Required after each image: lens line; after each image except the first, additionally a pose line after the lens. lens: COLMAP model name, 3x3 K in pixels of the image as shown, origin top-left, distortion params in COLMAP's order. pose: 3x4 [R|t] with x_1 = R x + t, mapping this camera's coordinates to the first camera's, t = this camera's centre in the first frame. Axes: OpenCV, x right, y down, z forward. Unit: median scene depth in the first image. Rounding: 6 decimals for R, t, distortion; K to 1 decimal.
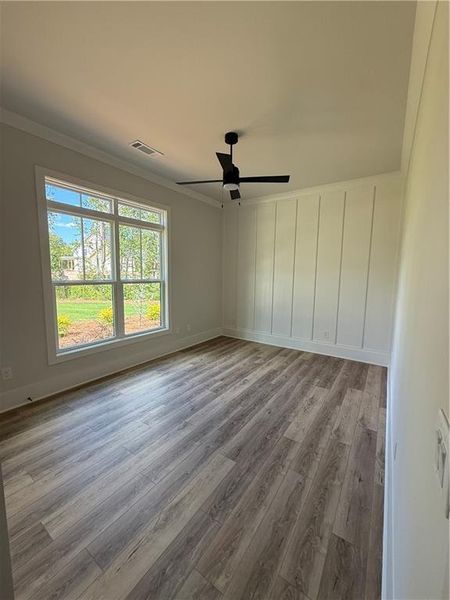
lens RADIAL K [[241.3, 0, 220.9], [0, 241.3, 300.1], [0, 0, 1]] dist [0.002804, -0.000736]
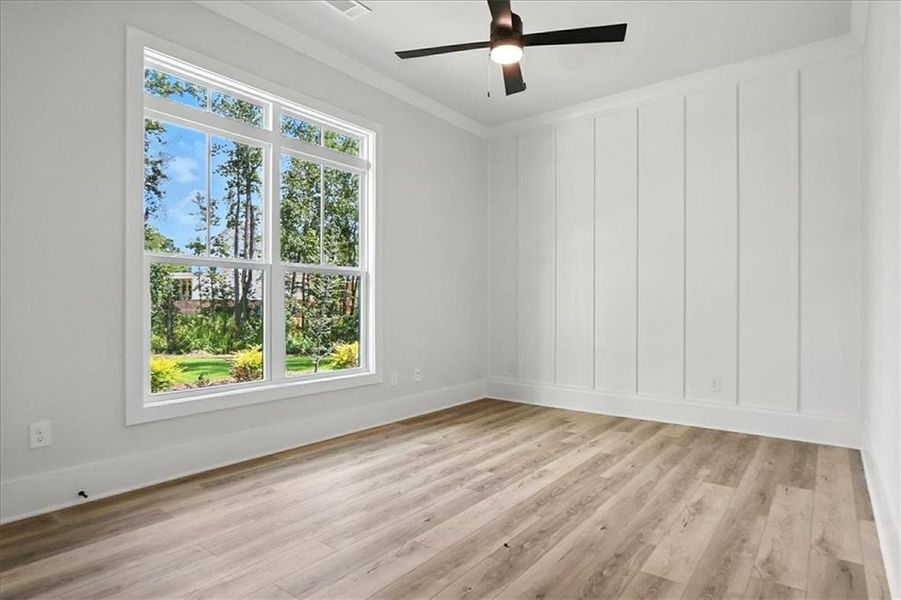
lens RADIAL K [[491.6, 0, 456.2], [0, 491.6, 302.3], [0, 0, 1]] dist [-0.011493, 0.001468]
pose [[0.998890, -0.009906, -0.046055, -0.018146], [0.004885, 0.994153, -0.107871, 0.127482], [0.046854, 0.107526, 0.993098, 0.049004]]
